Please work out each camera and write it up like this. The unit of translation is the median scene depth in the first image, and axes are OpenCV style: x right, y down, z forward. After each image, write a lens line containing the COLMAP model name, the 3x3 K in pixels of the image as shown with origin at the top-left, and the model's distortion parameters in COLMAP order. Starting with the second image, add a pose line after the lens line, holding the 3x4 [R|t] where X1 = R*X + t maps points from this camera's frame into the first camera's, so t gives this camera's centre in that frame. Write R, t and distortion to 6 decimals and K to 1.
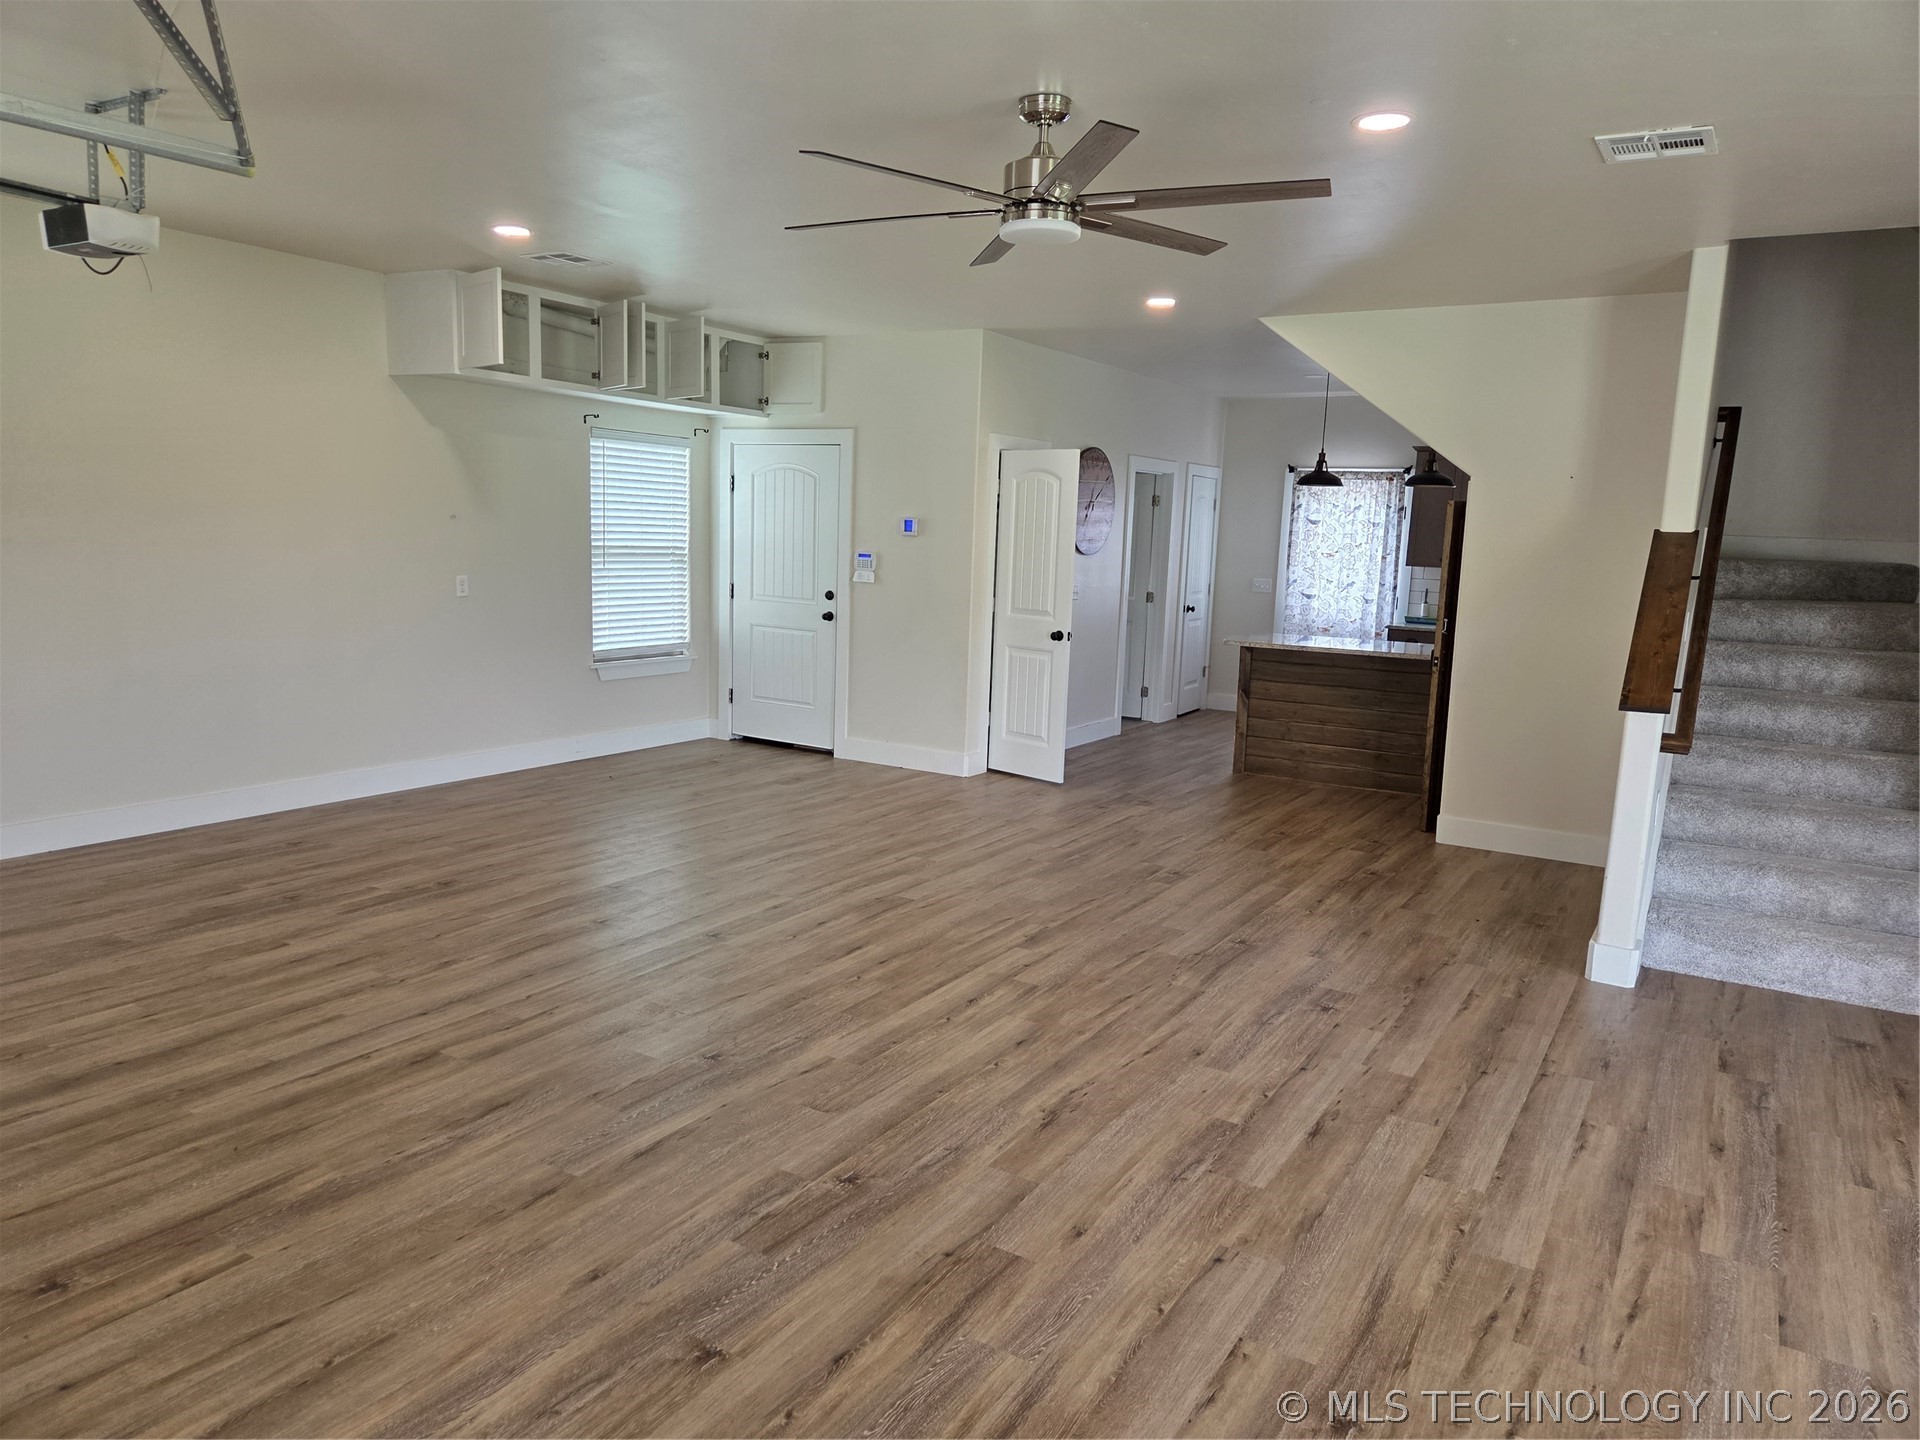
lens RADIAL K [[1306.2, 0, 952.5], [0, 1306.2, 709.8], [0, 0, 1]] dist [0.073206, -0.068466]
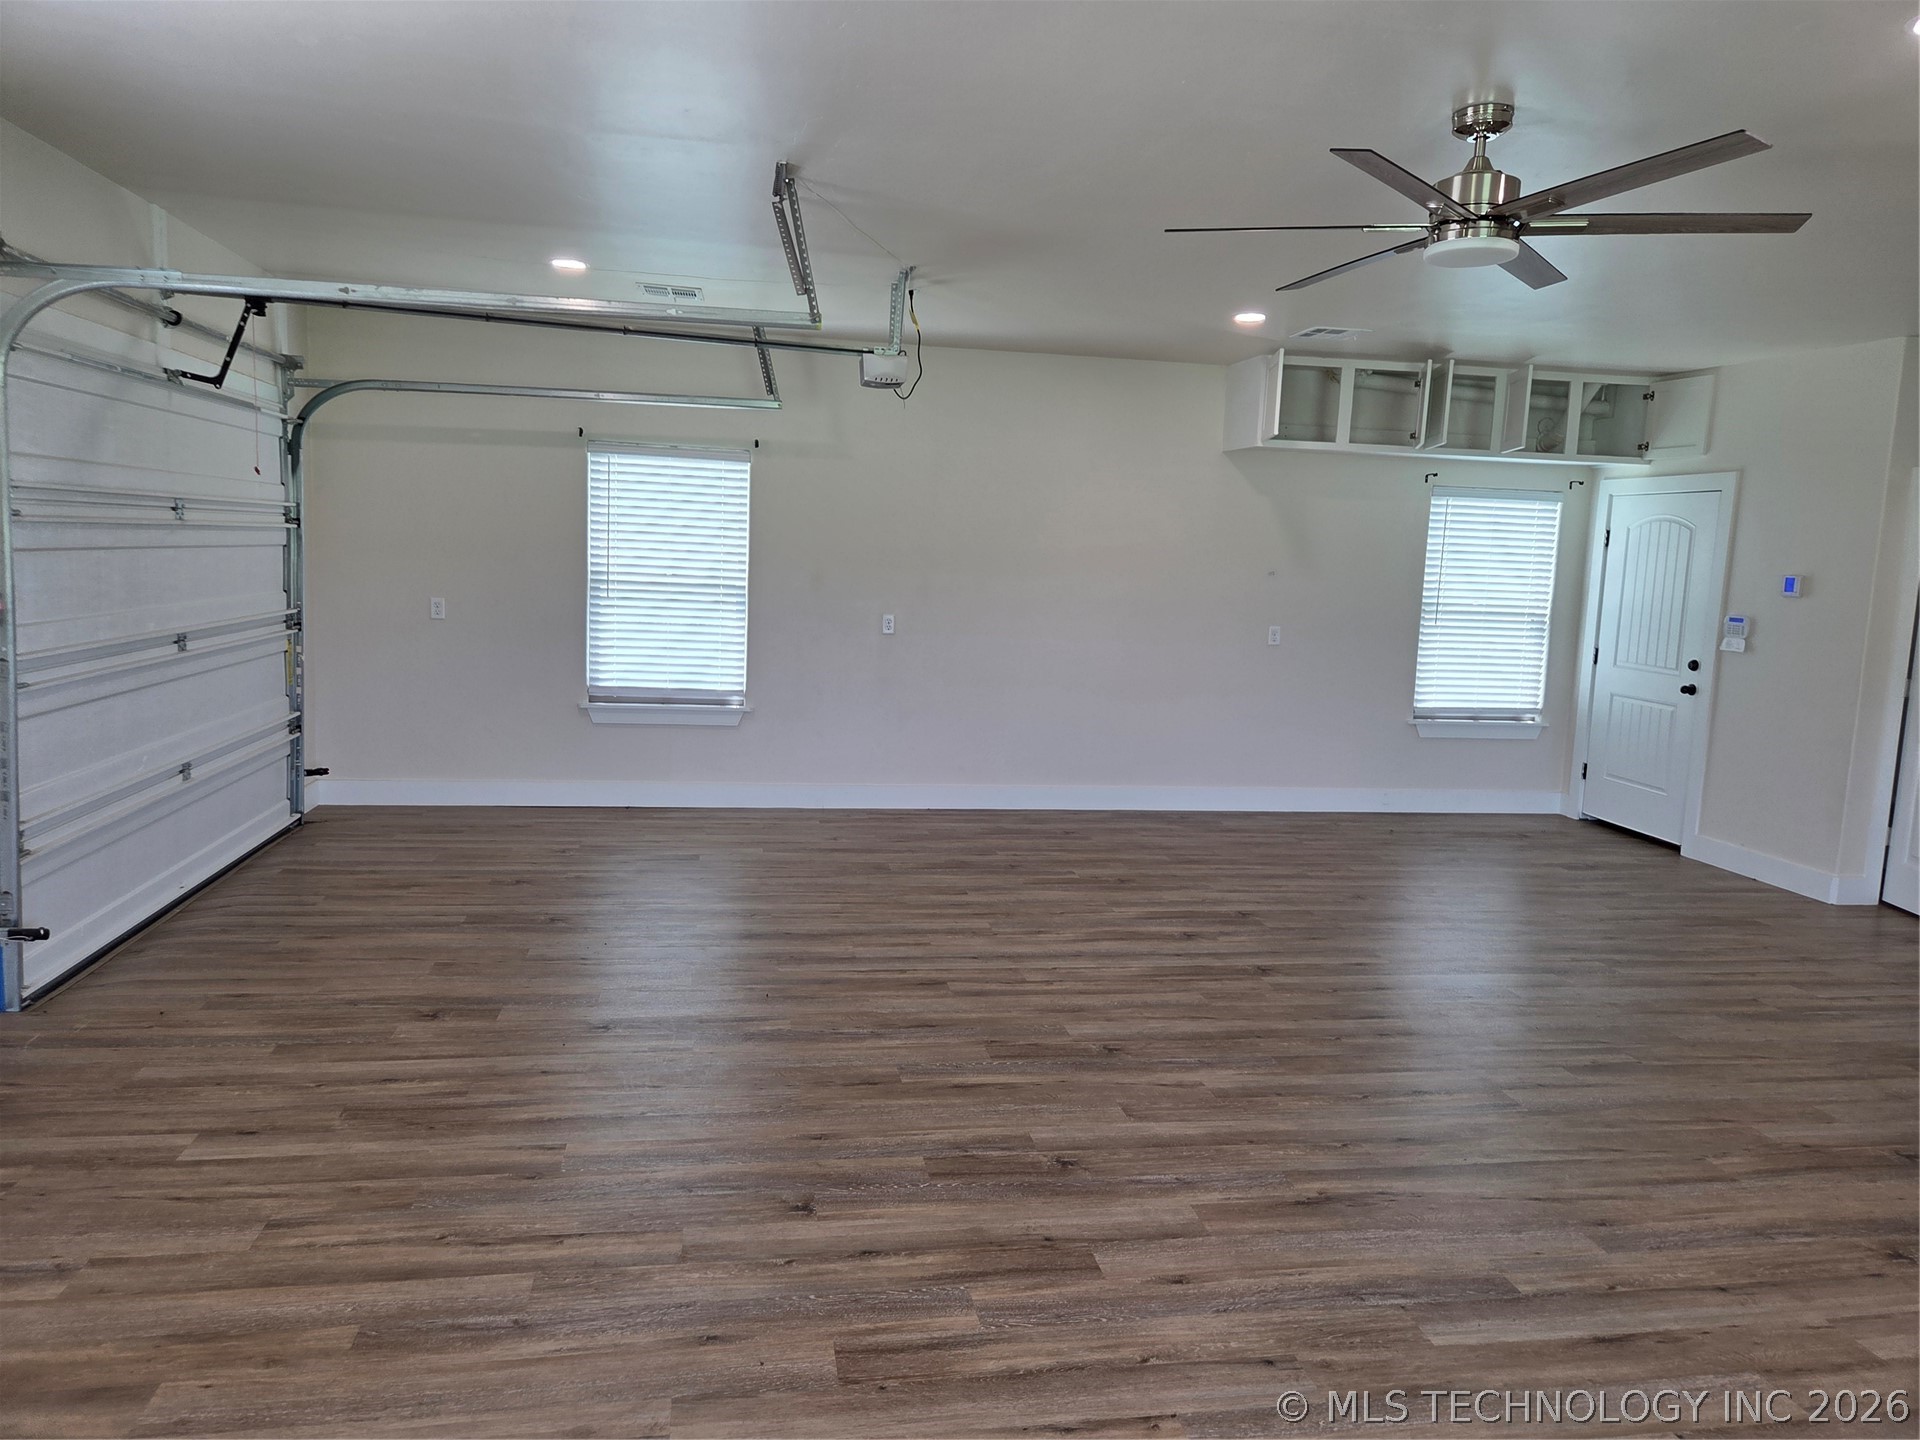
lens RADIAL K [[1306.2, 0, 952.5], [0, 1306.2, 709.8], [0, 0, 1]] dist [0.073206, -0.068466]
pose [[0.661654, 0.082336, -0.745275, 0.479499], [-0.120640, 0.992693, 0.002566, -0.004686], [0.740041, 0.088212, 0.666752, 0.129494]]
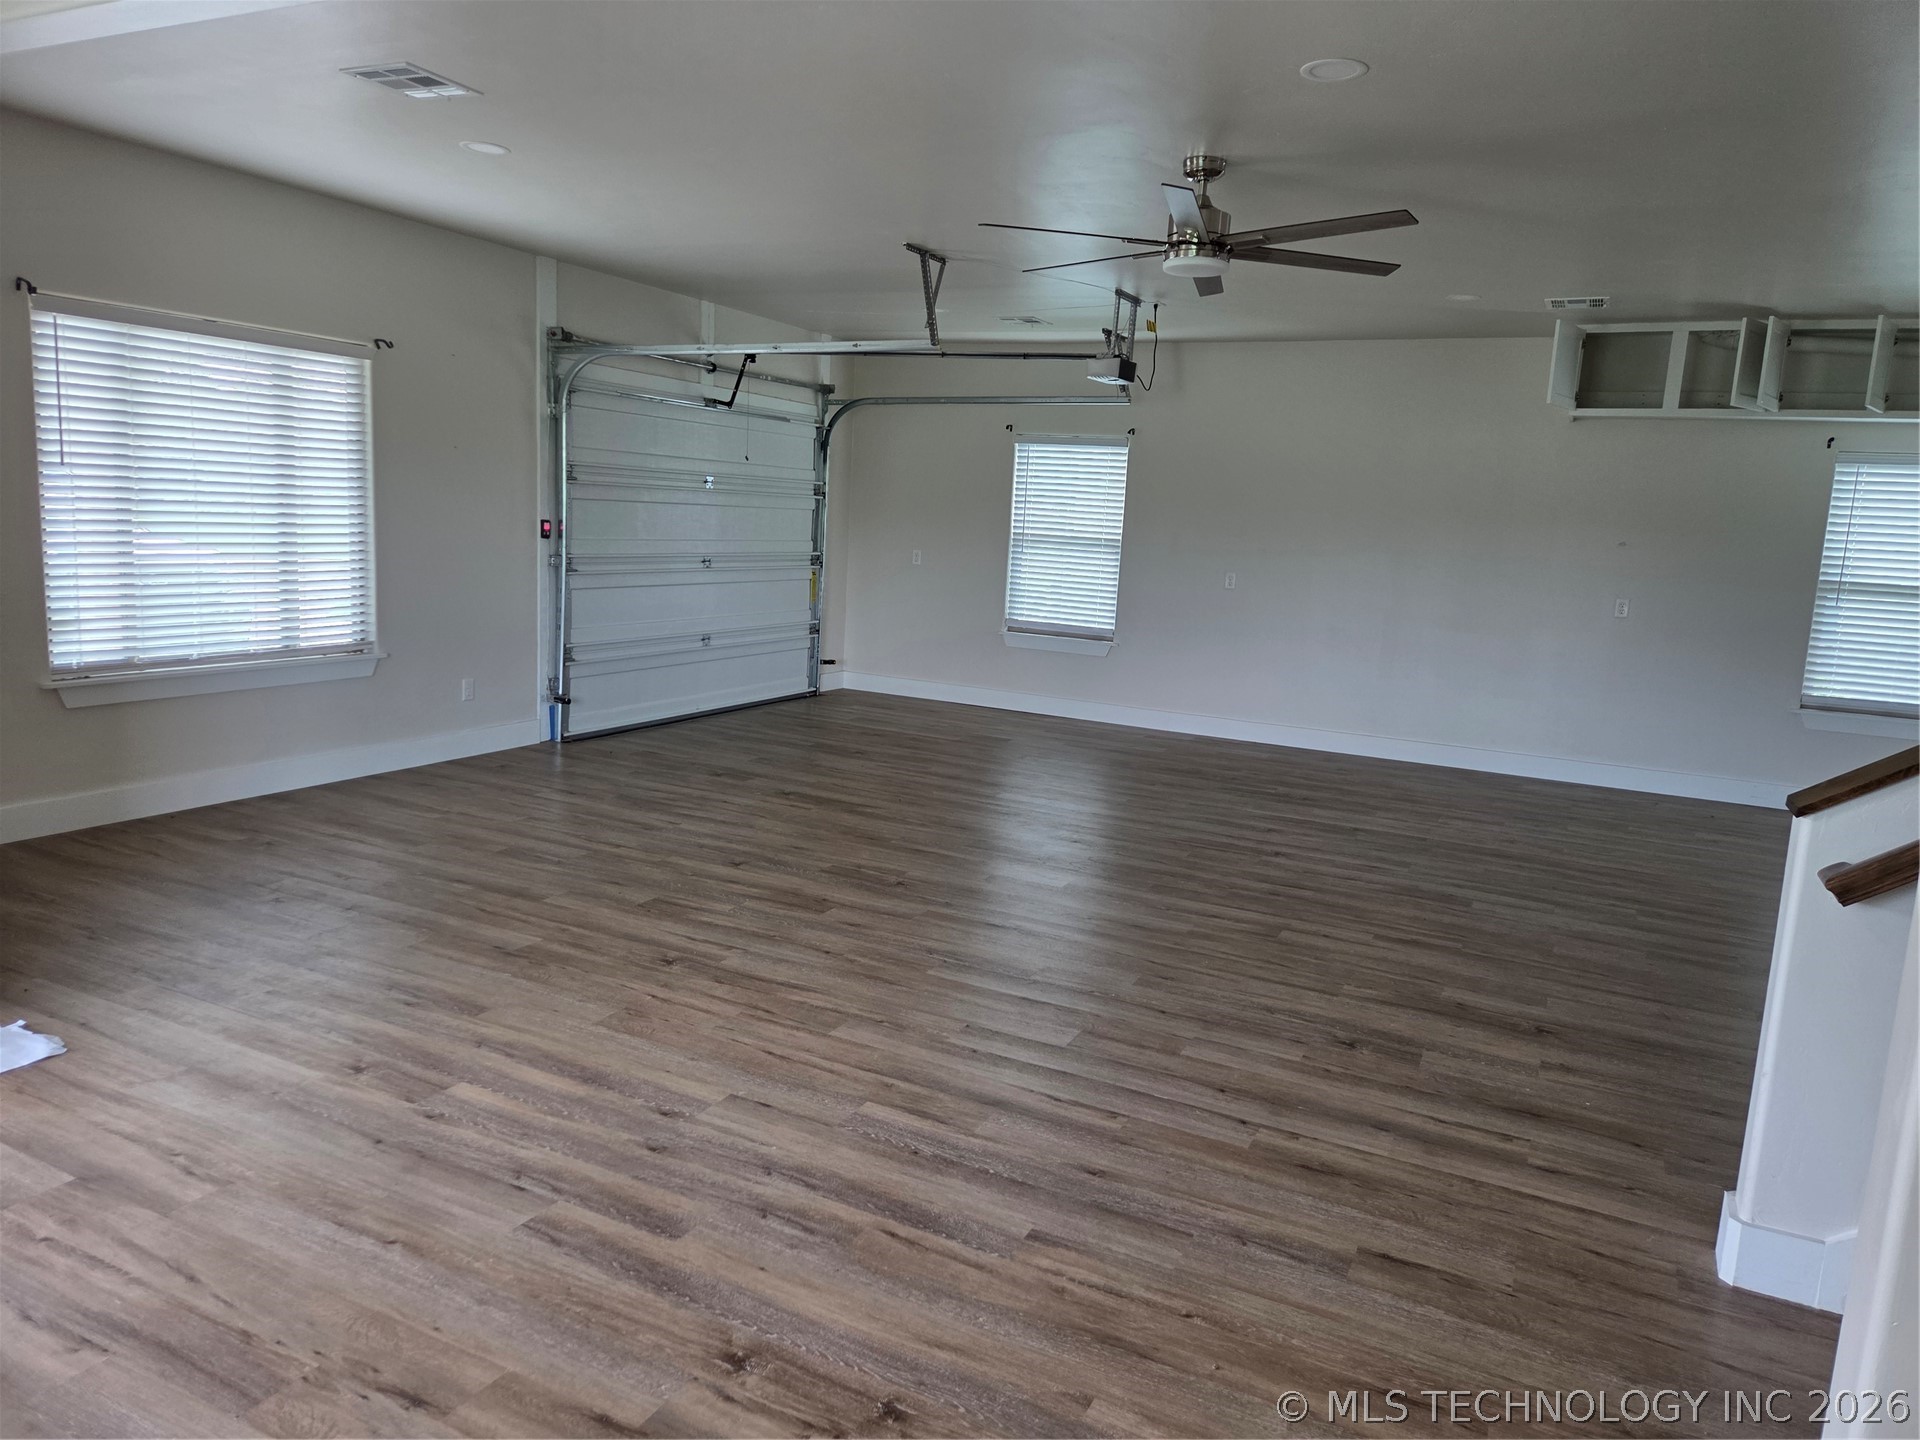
lens RADIAL K [[1293.5, 0, 957.4], [0, 1293.5, 726.7], [0, 0, 1]] dist [0.077824, -0.070036]
pose [[0.083311, 0.132882, -0.987624, 1.161146], [-0.188629, 0.975256, 0.115306, -0.035398], [0.978508, 0.176688, 0.106315, 0.642637]]
